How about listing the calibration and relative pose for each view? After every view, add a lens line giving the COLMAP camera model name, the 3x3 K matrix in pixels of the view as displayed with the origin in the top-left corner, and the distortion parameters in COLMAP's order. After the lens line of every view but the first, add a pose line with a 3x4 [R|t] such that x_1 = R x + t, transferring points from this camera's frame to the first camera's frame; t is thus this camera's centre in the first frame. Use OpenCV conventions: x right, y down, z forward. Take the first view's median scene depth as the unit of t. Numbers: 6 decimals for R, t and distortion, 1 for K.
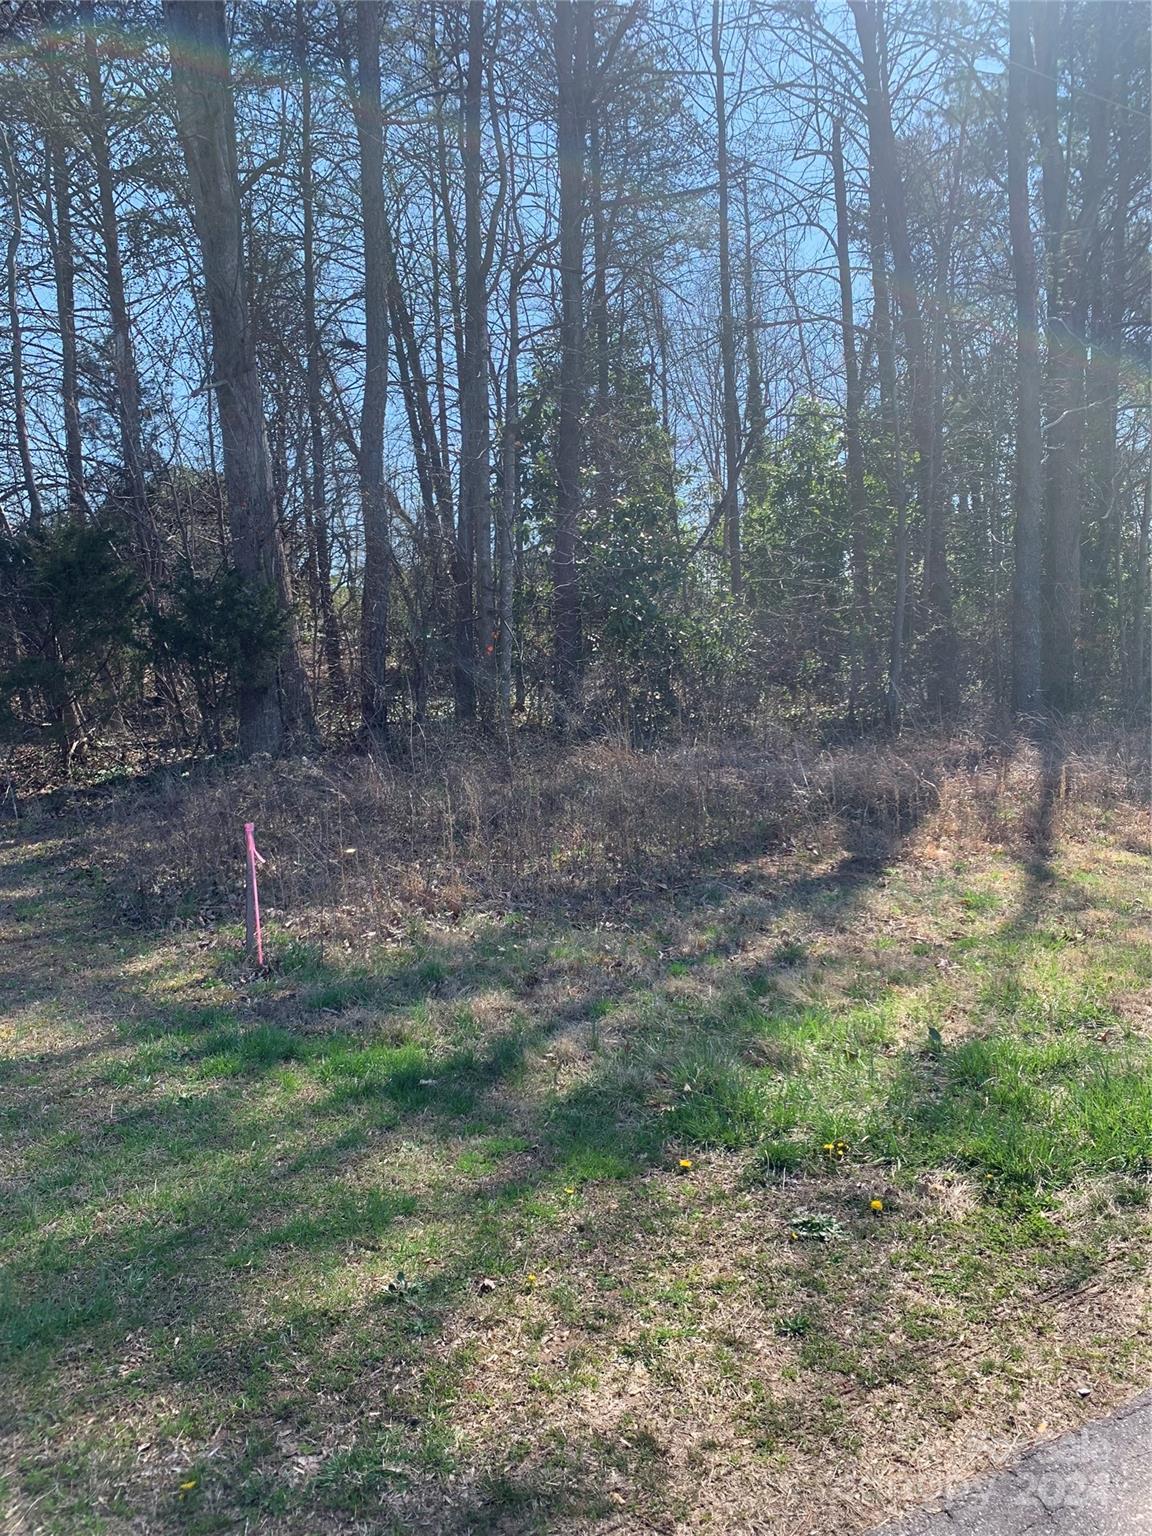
lens RADIAL K [[1208.8, 0, 548.6], [0, 1208.8, 760.5], [0, 0, 1]] dist [0.092529, -0.159666]
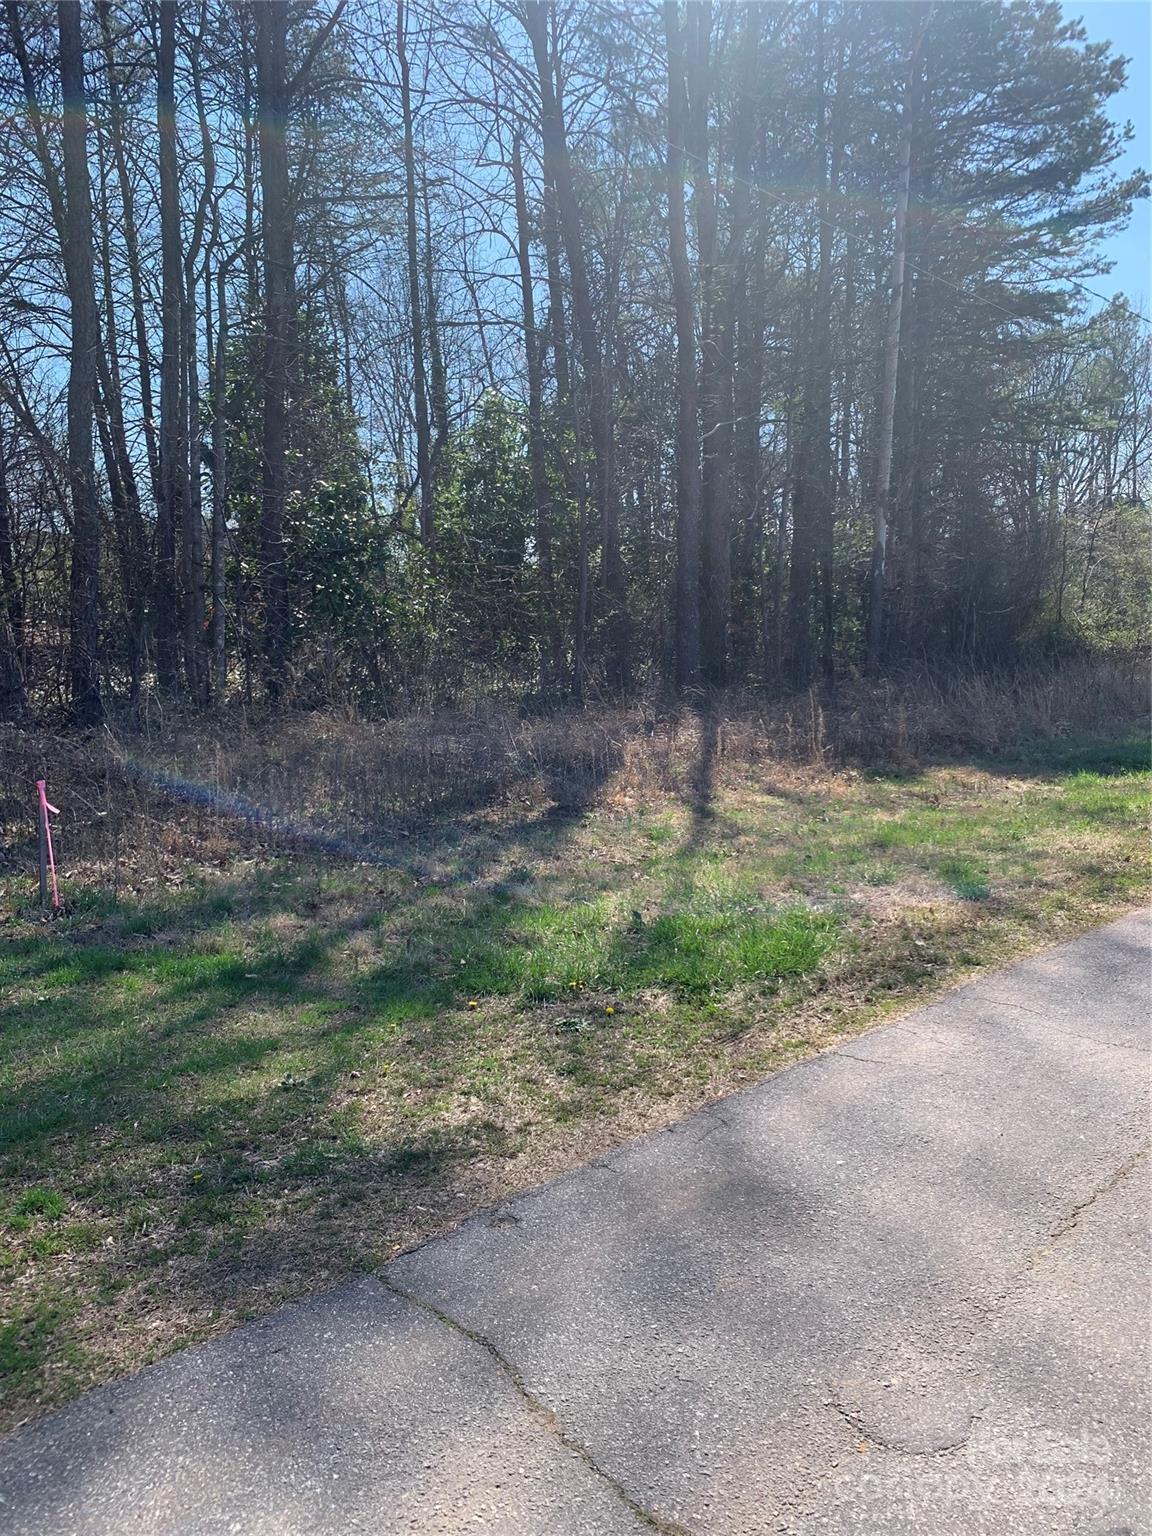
lens RADIAL K [[1208.8, 0, 548.6], [0, 1208.8, 760.5], [0, 0, 1]] dist [0.092529, -0.159666]
pose [[0.966109, -0.016137, 0.257629, -0.079746], [0.011633, 0.999752, 0.018997, 0.016403], [-0.257871, -0.015356, 0.966057, -0.176332]]
